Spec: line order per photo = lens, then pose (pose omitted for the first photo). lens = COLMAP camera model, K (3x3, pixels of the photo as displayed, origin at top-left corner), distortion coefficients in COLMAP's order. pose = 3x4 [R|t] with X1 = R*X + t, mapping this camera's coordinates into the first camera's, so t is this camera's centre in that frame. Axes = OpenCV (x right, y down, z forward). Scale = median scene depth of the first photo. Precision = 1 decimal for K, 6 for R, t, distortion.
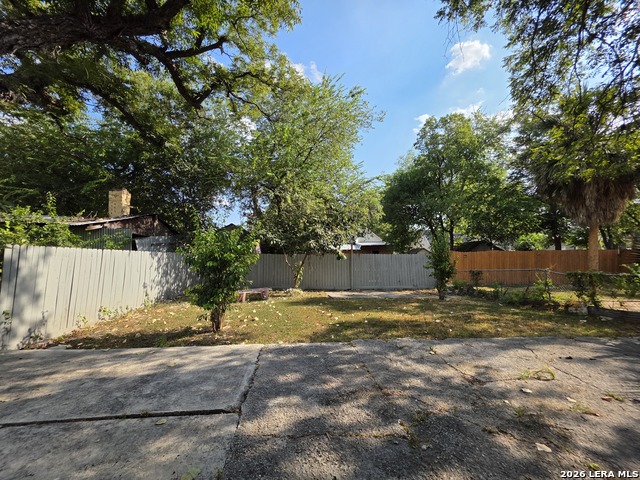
lens RADIAL K [[256.2, 0, 321.2], [0, 256.2, 242.0], [0, 0, 1]] dist [0.002541, -0.000109]
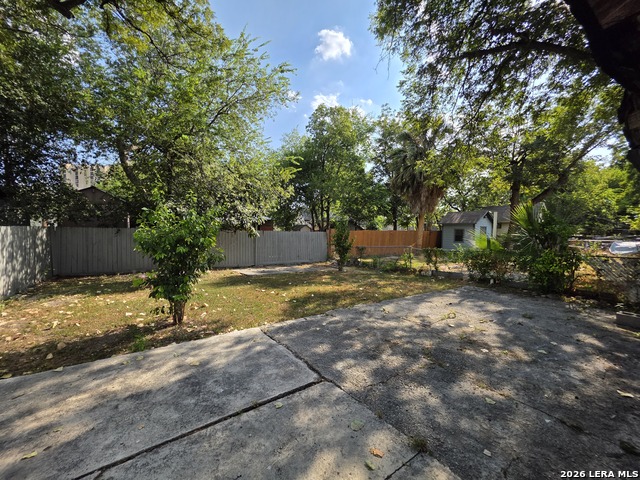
lens RADIAL K [[256.2, 0, 324.7], [0, 256.2, 241.7], [0, 0, 1]] dist [0.002541, -0.000109]
pose [[0.865953, -0.000466, 0.500125, -0.526310], [-0.051833, 0.994531, 0.090674, -0.050136], [-0.497432, -0.104443, 0.861193, 0.022051]]
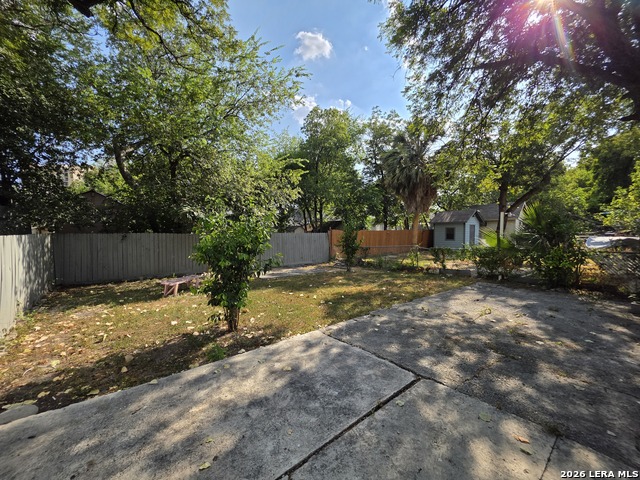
lens RADIAL K [[256.2, 0, 325.6], [0, 256.2, 239.8], [0, 0, 1]] dist [0.002541, -0.000109]
pose [[0.829102, -0.013354, 0.558937, -0.806179], [-0.037932, 0.996068, 0.080065, -0.054262], [-0.557808, -0.087584, 0.825336, 0.161594]]
